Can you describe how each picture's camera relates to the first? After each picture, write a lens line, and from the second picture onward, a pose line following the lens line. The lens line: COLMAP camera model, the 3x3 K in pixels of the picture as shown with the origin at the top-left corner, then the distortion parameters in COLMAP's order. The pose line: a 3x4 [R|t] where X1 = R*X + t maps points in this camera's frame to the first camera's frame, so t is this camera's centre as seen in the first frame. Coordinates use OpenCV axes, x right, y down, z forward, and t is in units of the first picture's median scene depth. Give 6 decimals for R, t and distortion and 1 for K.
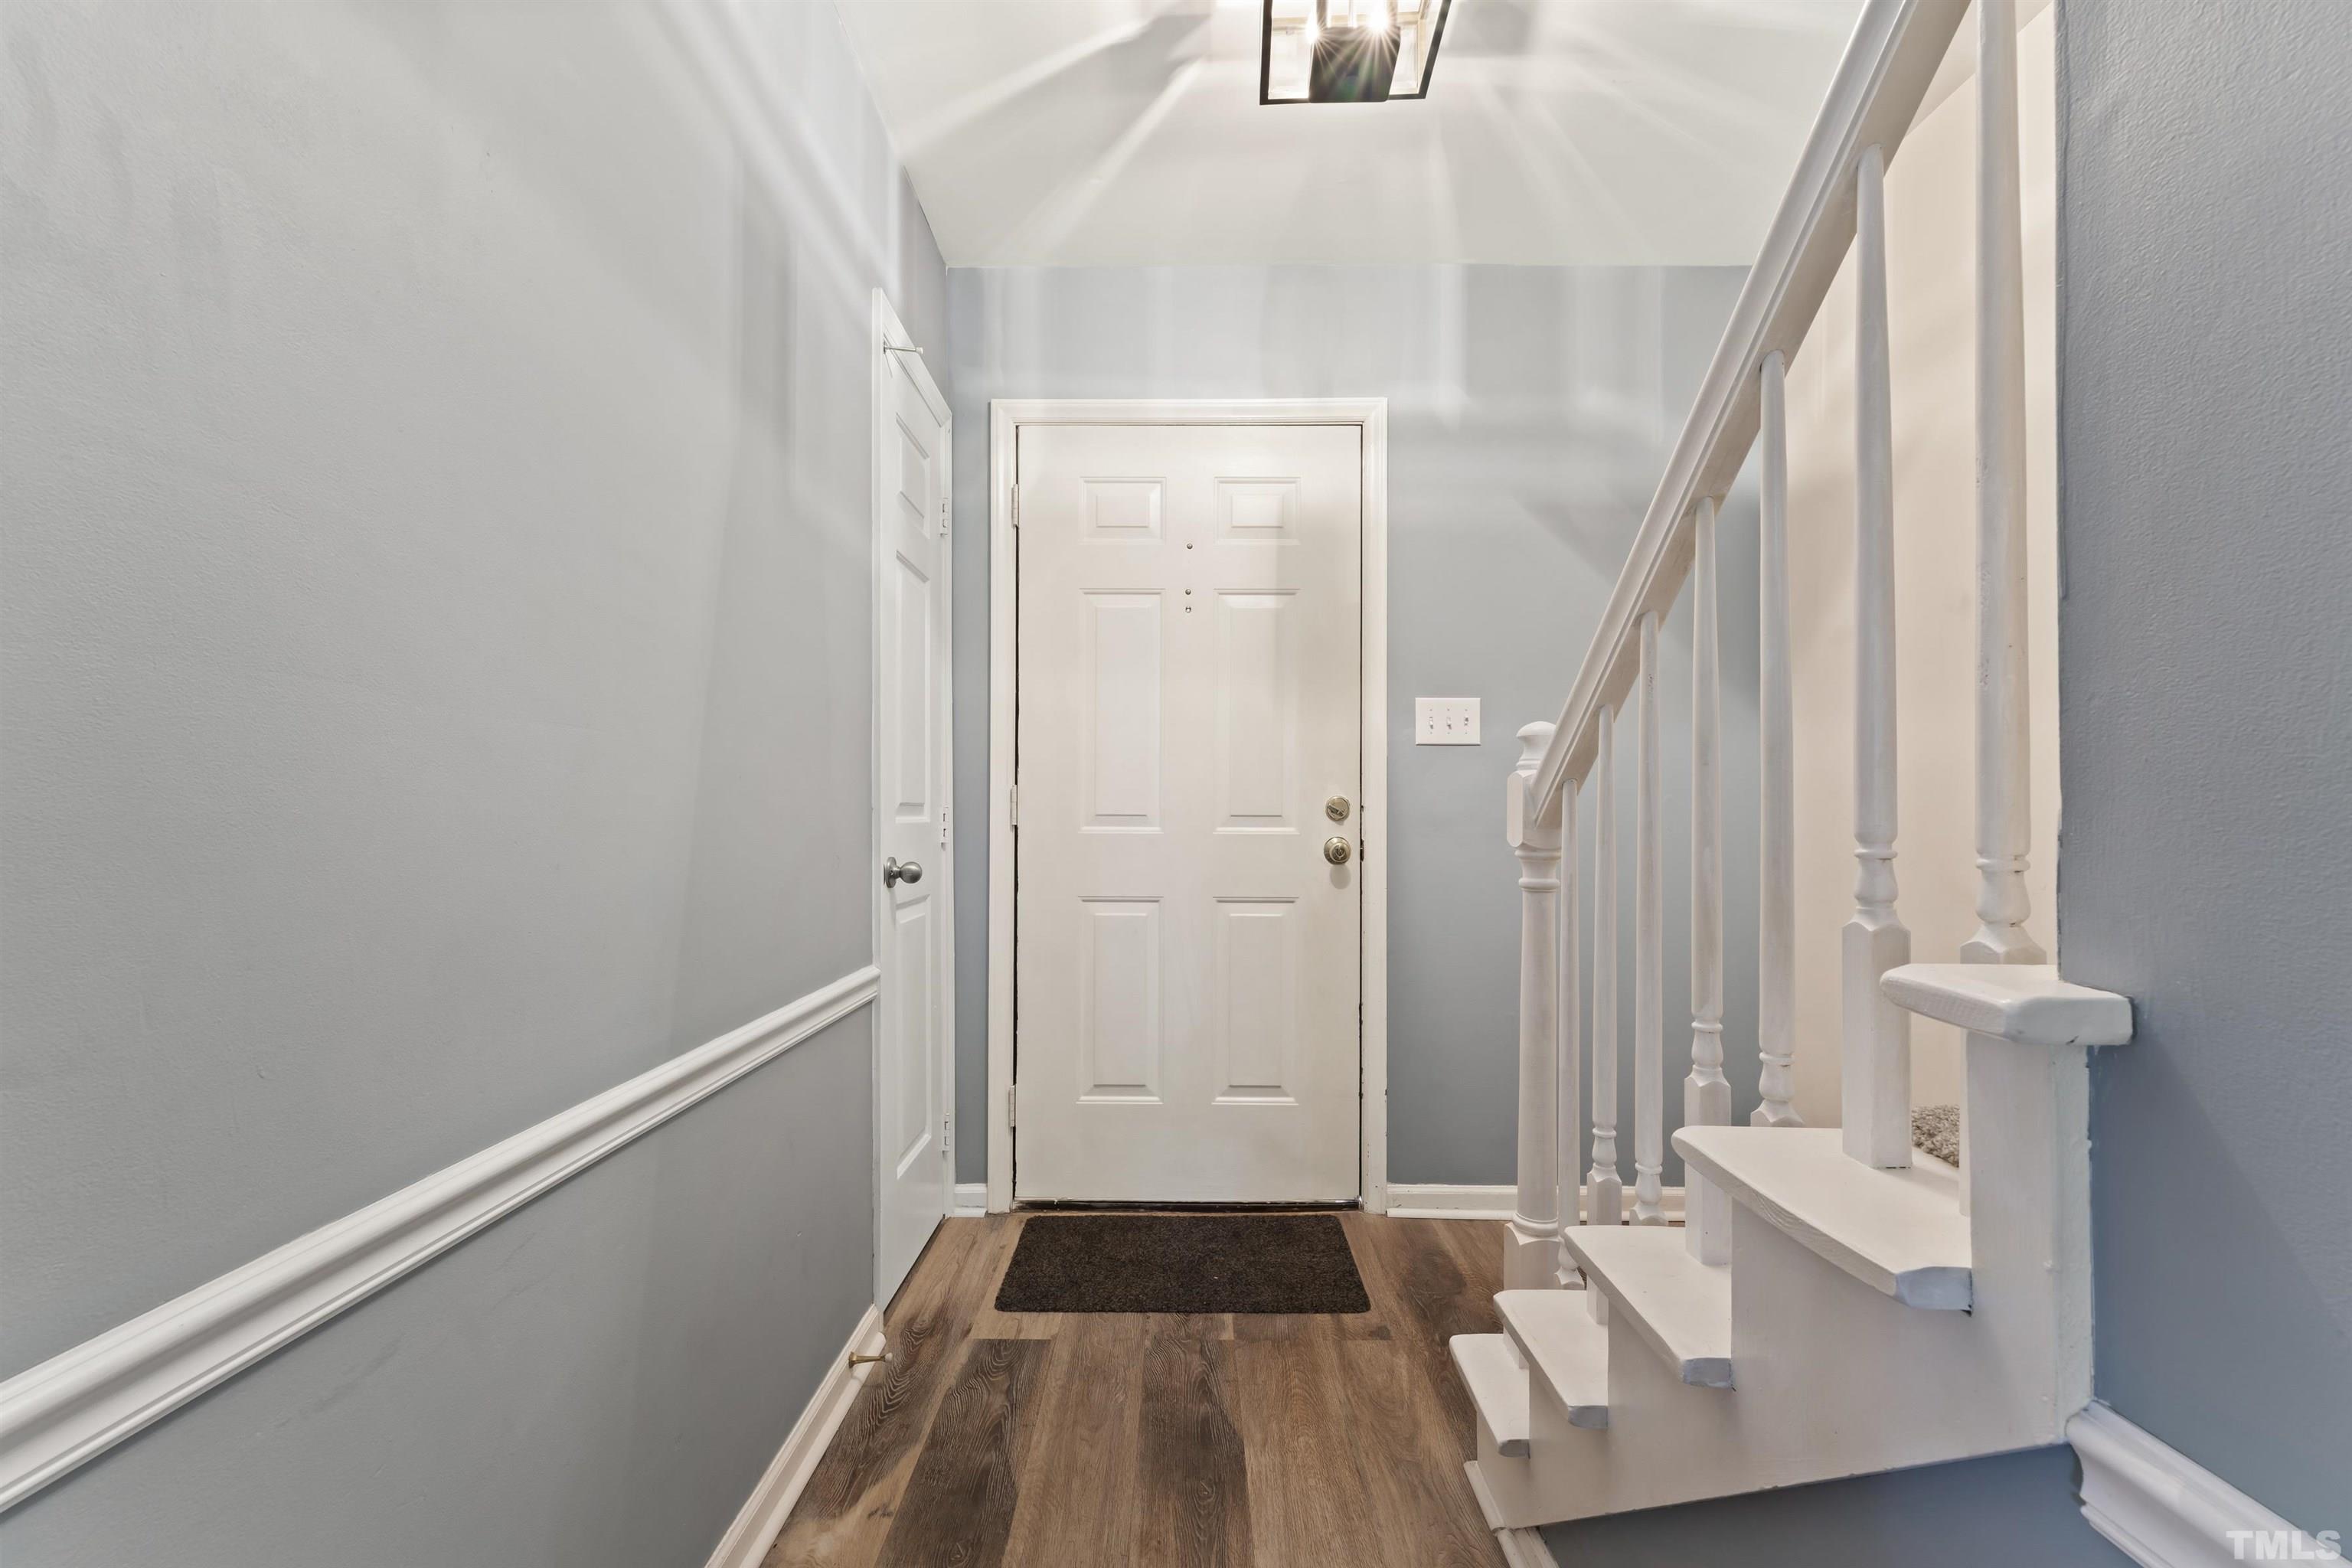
lens RADIAL K [[1022.8, 0, 1170.0], [0, 1022.8, 803.2], [0, 0, 1]] dist [-0.009861, 0.001450]
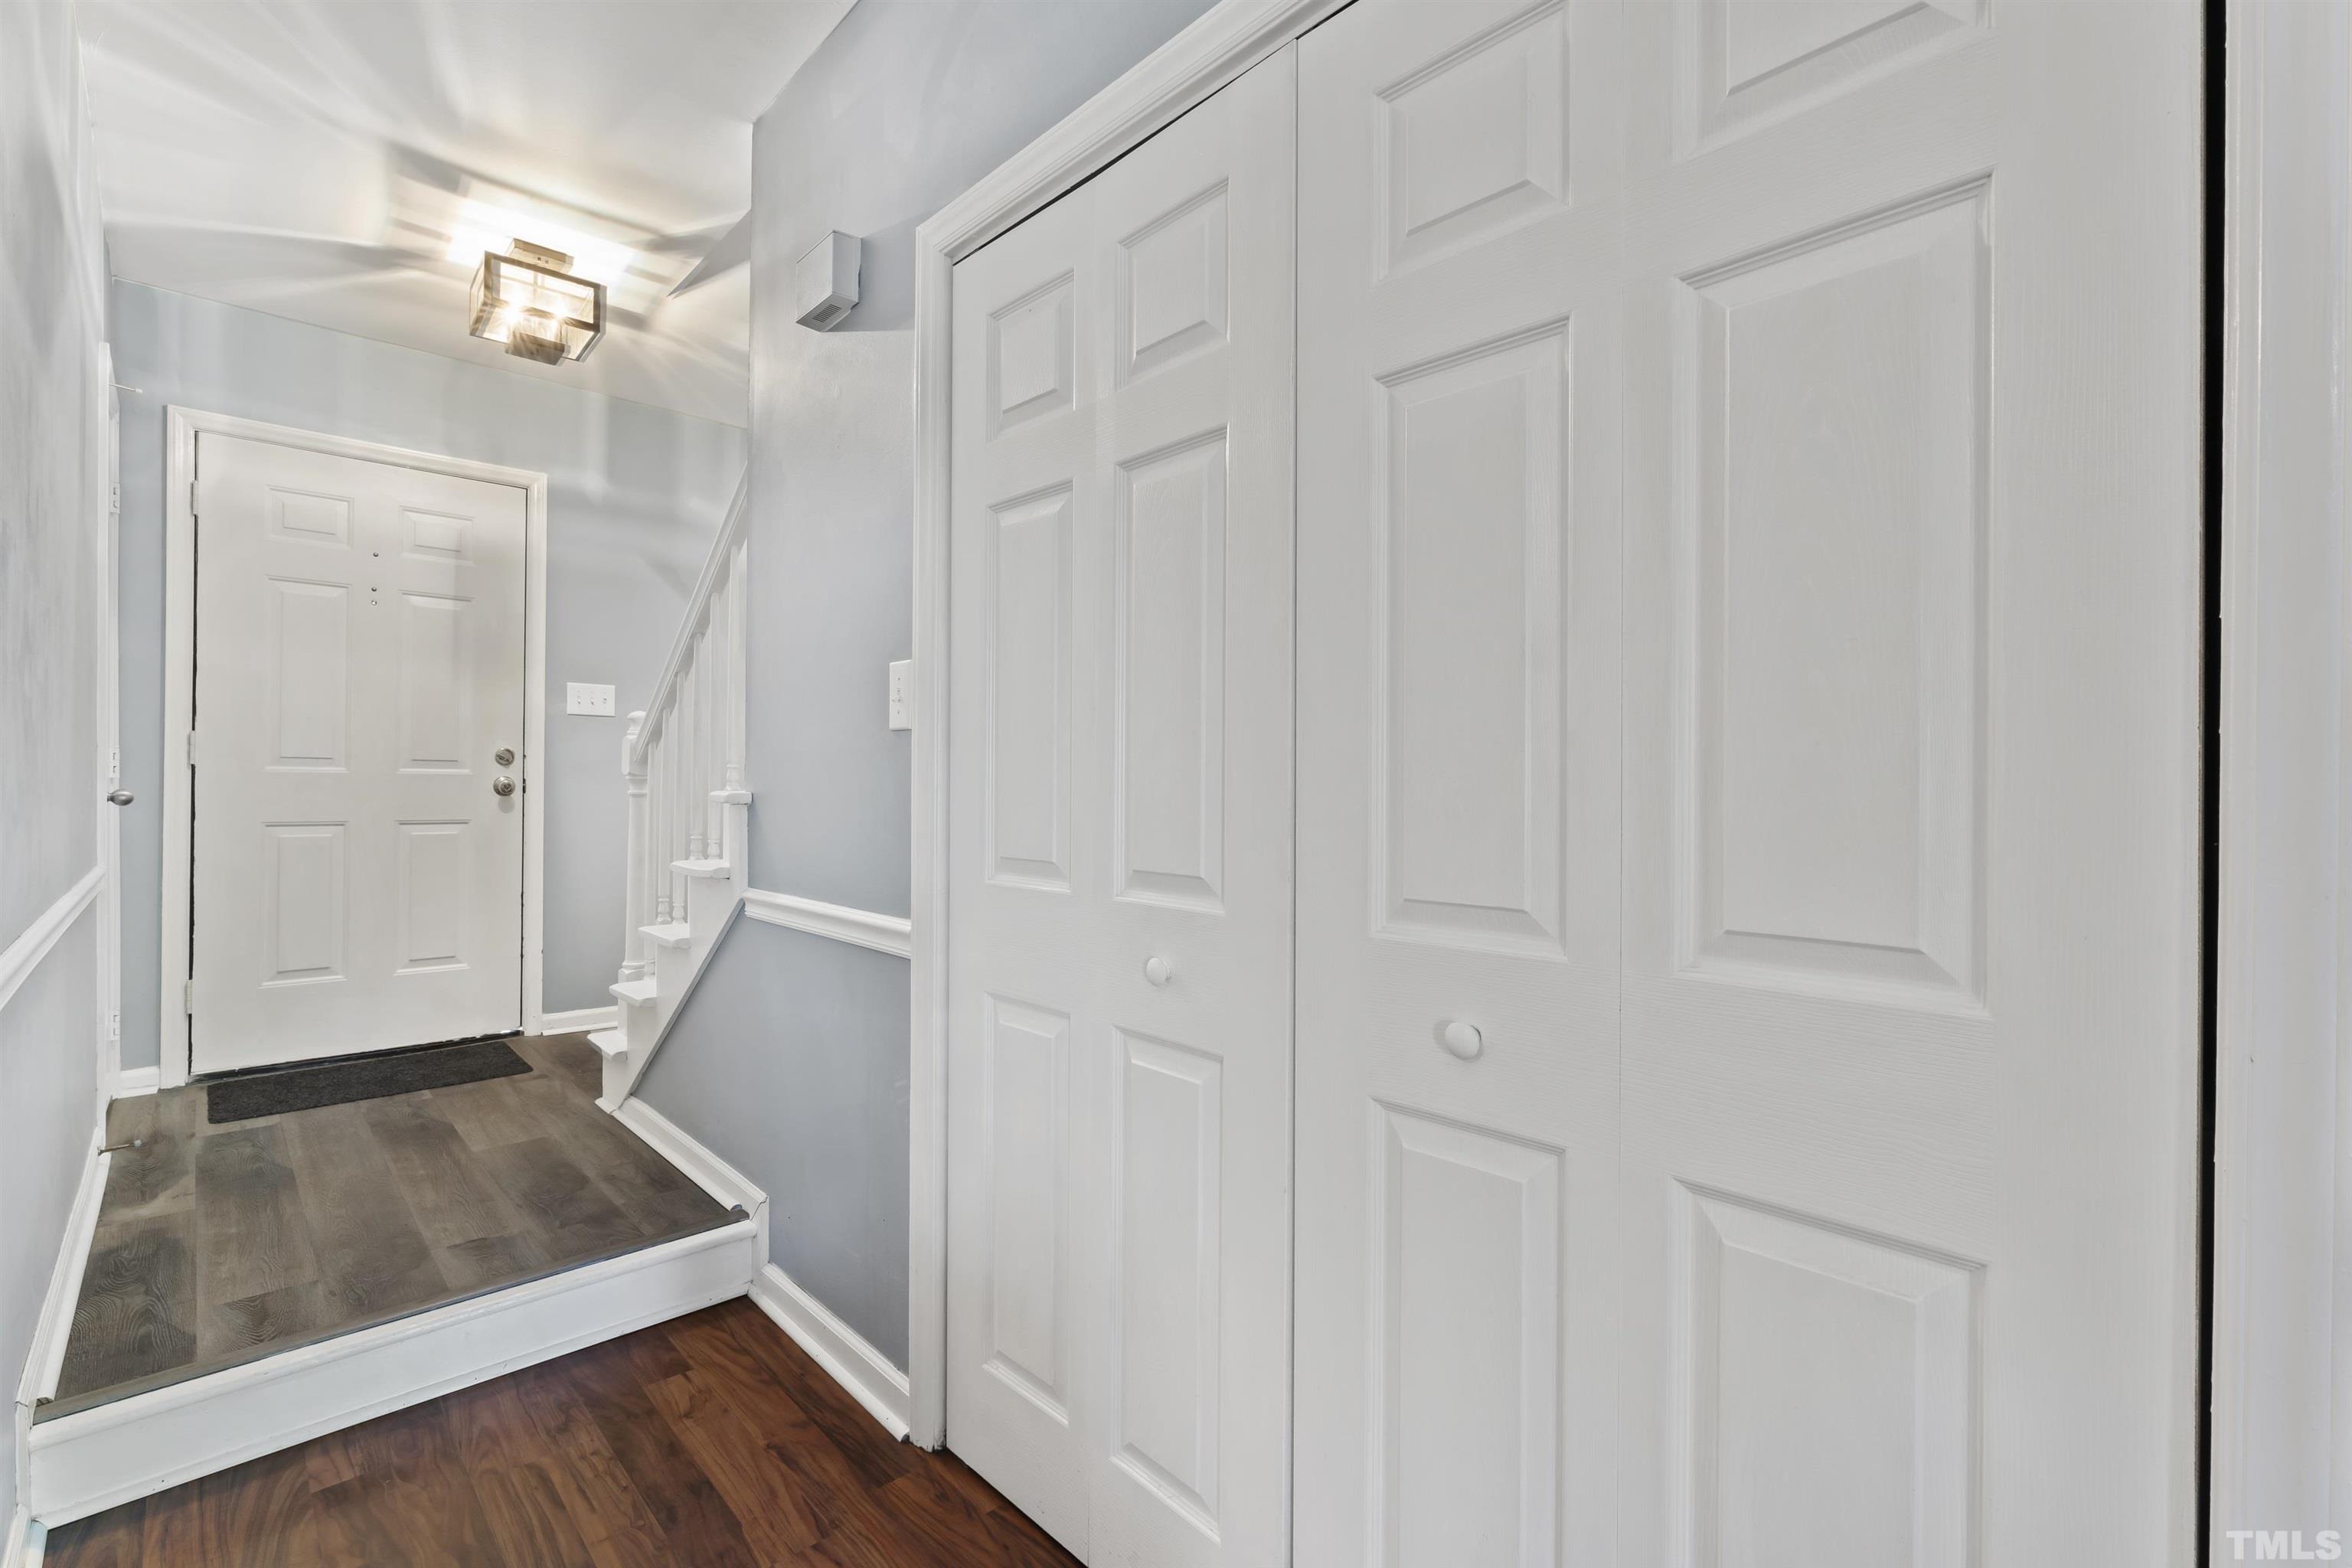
lens RADIAL K [[1022.8, 0, 1175.8], [0, 1022.8, 785.7], [0, 0, 1]] dist [-0.009861, 0.001450]
pose [[0.711443, 0.003972, 0.702733, -0.168644], [-0.015707, 0.999824, 0.010250, 0.016647], [-0.702569, -0.018330, 0.711380, -0.667824]]
